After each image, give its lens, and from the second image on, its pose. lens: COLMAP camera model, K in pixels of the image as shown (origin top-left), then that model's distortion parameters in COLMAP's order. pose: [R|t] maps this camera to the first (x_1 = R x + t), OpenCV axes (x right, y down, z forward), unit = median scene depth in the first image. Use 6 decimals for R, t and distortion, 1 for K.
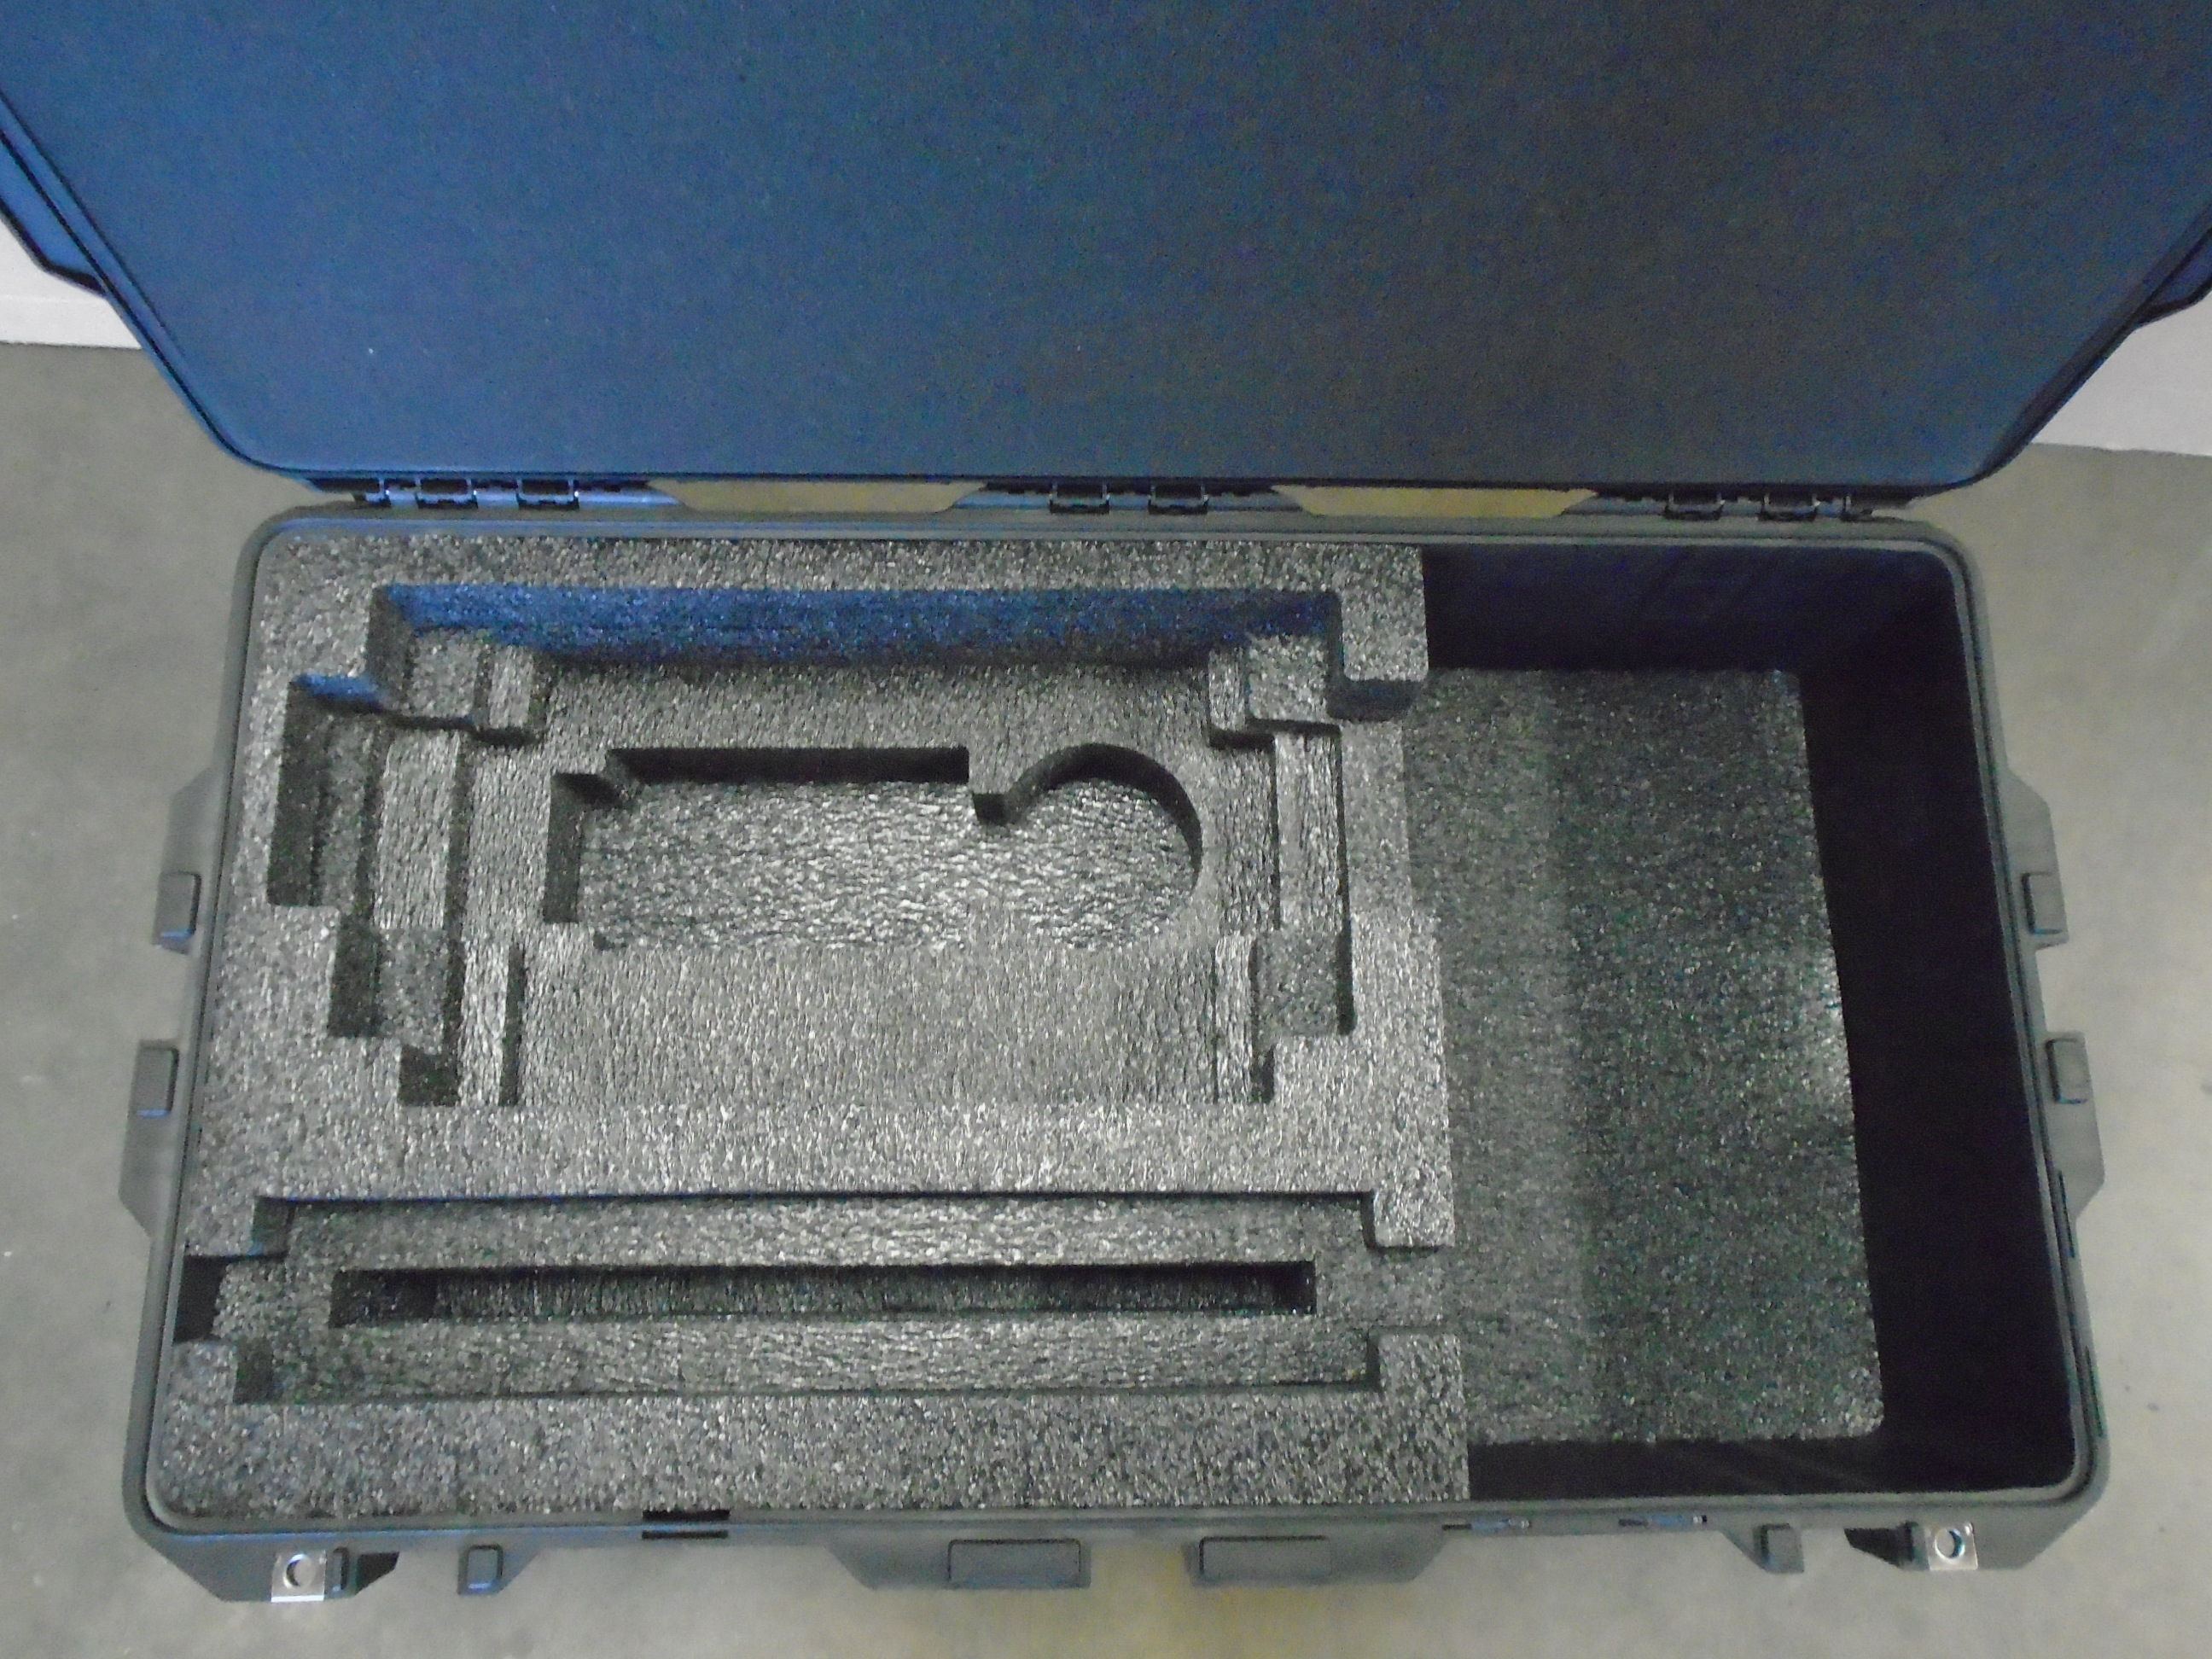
lens RADIAL K [[1648.3, 0, 1106.0], [0, 1648.3, 829.5], [0, 0, 1]] dist [-0.023456, -0.004213]
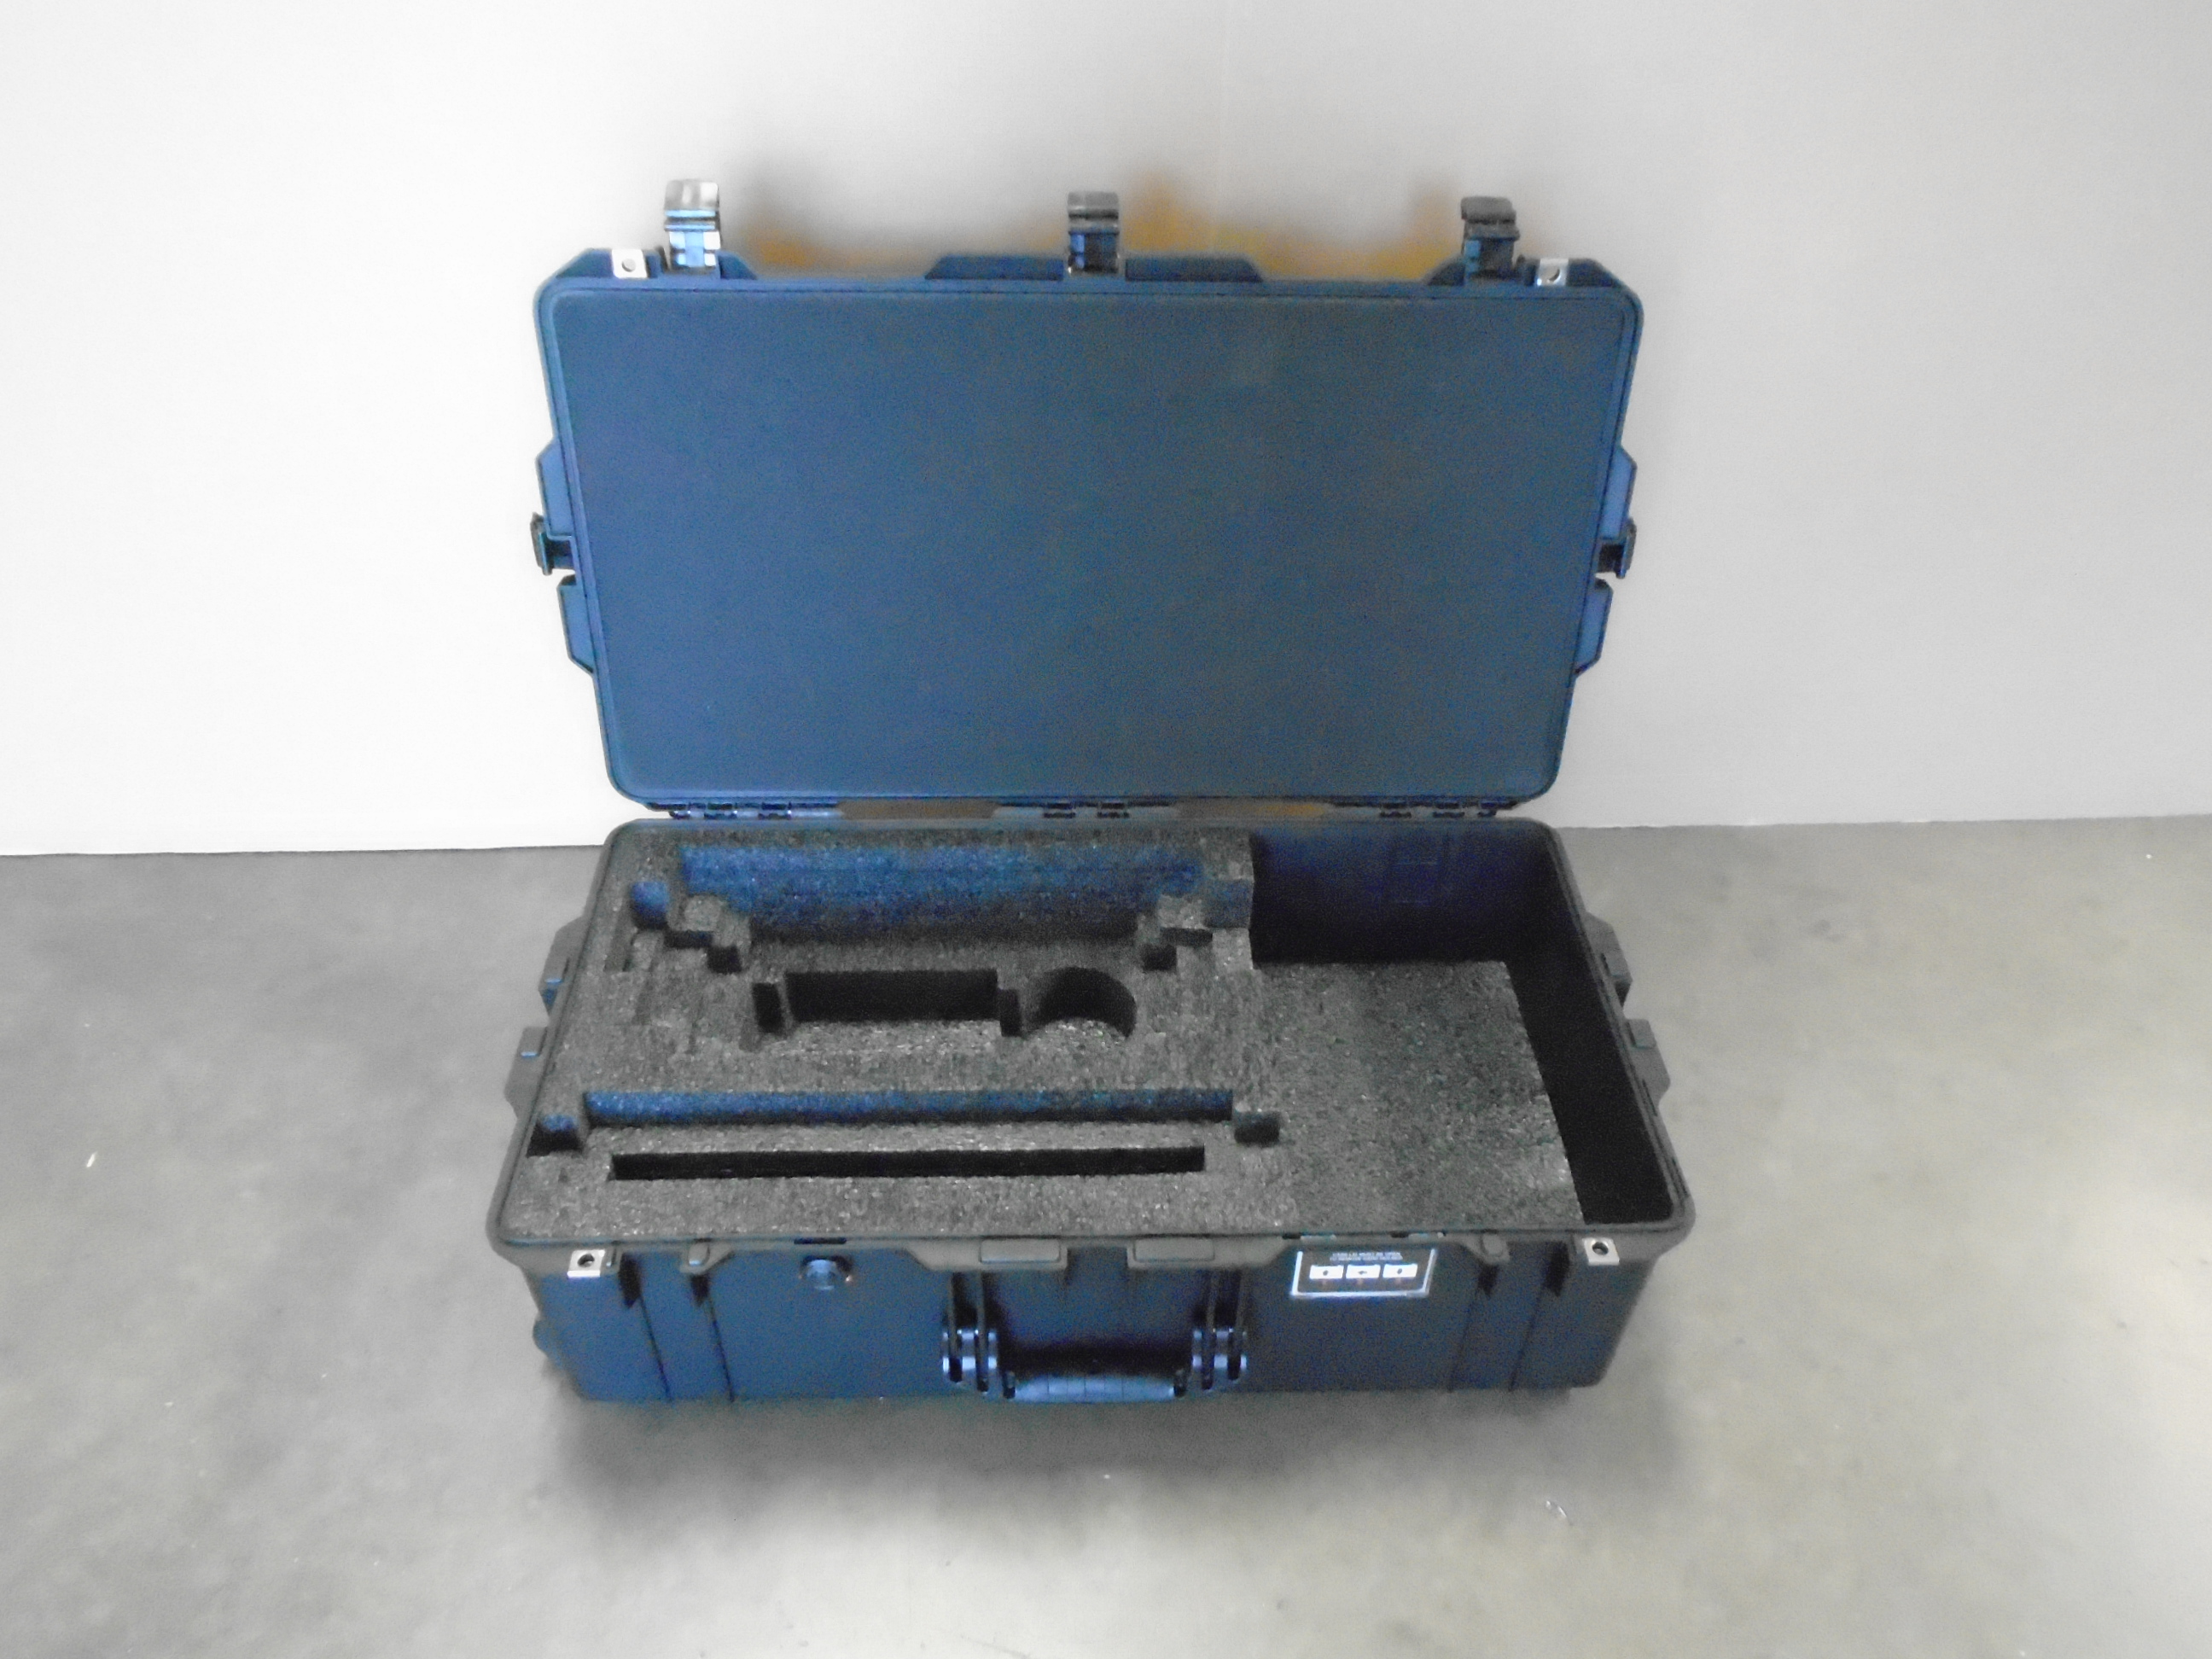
lens RADIAL K [[1648.3, 0, 1106.0], [0, 1648.3, 829.5], [0, 0, 1]] dist [-0.023456, -0.004213]
pose [[0.999685, -0.024527, 0.005322, 0.023816], [0.023067, 0.814348, -0.579918, 0.865943], [0.009890, 0.579858, 0.814658, -0.482241]]
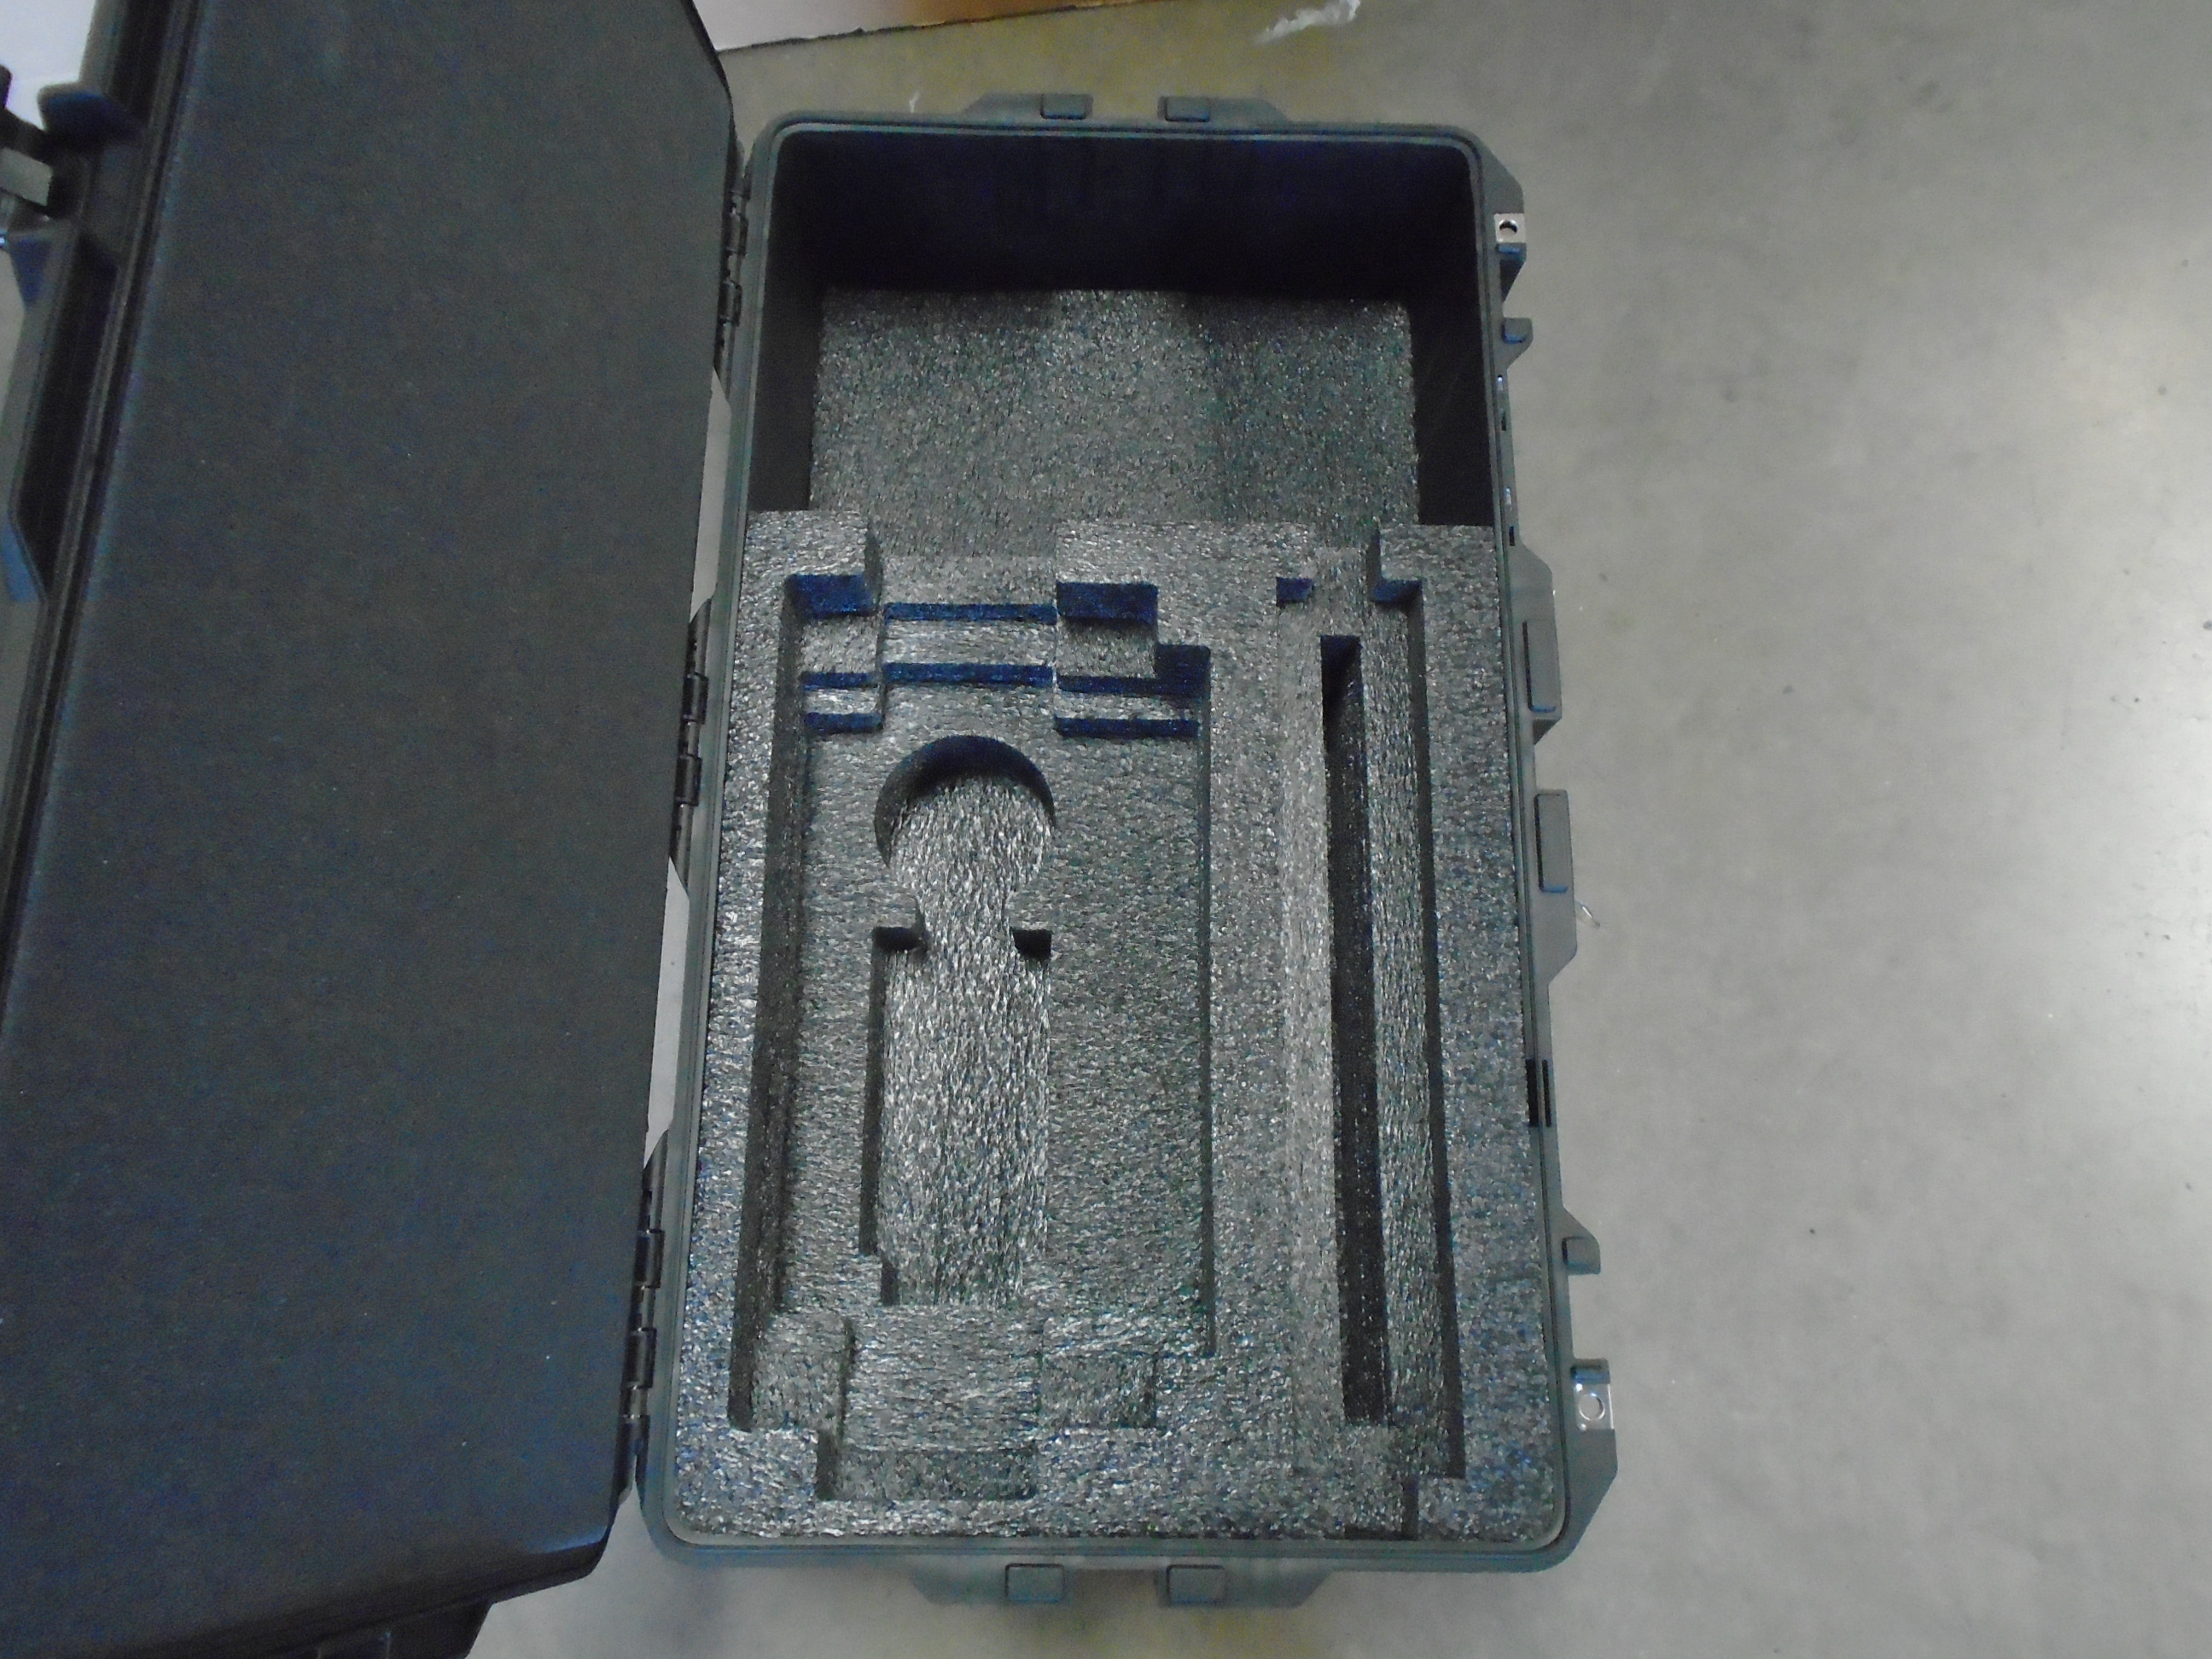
lens RADIAL K [[1648.3, 0, 1106.0], [0, 1648.3, 829.5], [0, 0, 1]] dist [-0.023456, -0.004213]
pose [[0.014949, -0.969489, 0.244680, -0.322477], [0.963527, 0.079360, 0.255574, -0.209304], [-0.267194, 0.231935, 0.935315, -0.133882]]
